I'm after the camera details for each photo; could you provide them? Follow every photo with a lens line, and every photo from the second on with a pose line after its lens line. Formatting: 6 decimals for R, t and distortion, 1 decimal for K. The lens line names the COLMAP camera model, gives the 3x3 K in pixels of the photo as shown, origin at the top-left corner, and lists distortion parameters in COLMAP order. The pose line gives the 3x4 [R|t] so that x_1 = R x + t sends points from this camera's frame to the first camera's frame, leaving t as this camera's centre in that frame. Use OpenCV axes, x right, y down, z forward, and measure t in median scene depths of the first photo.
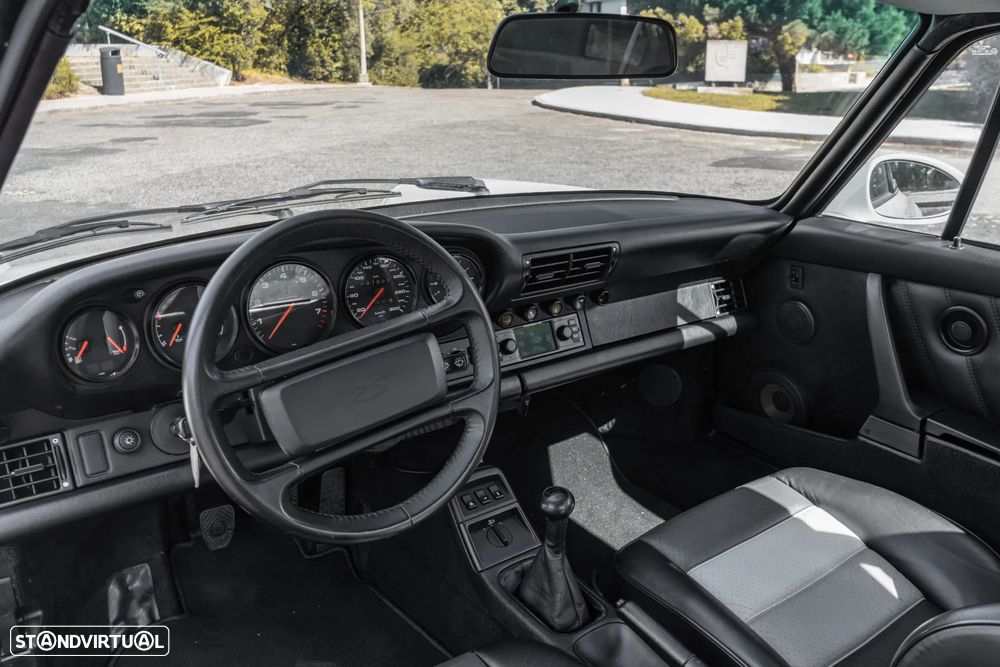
lens RADIAL K [[877.9, 0, 498.1], [0, 877.9, 334.5], [0, 0, 1]] dist [-0.001728, -0.019590]
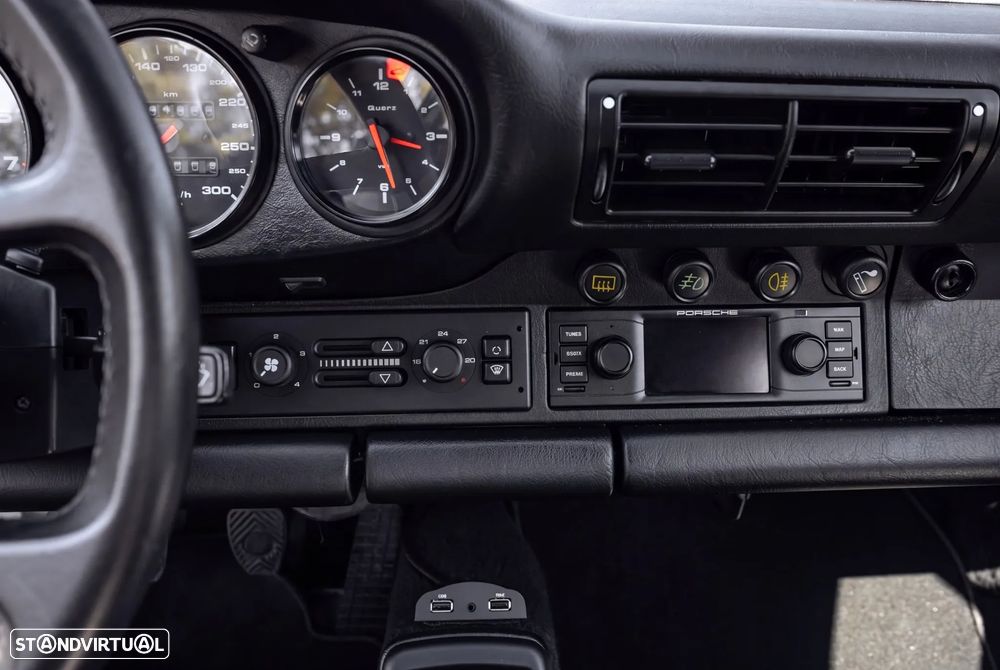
lens RADIAL K [[877.9, 0, 501.0], [0, 877.9, 334.6], [0, 0, 1]] dist [-0.001728, -0.019590]
pose [[0.835228, 0.203772, -0.510755, 0.153217], [-0.177014, 0.979000, 0.101116, -0.023929], [0.520634, 0.005956, 0.853759, 0.625180]]
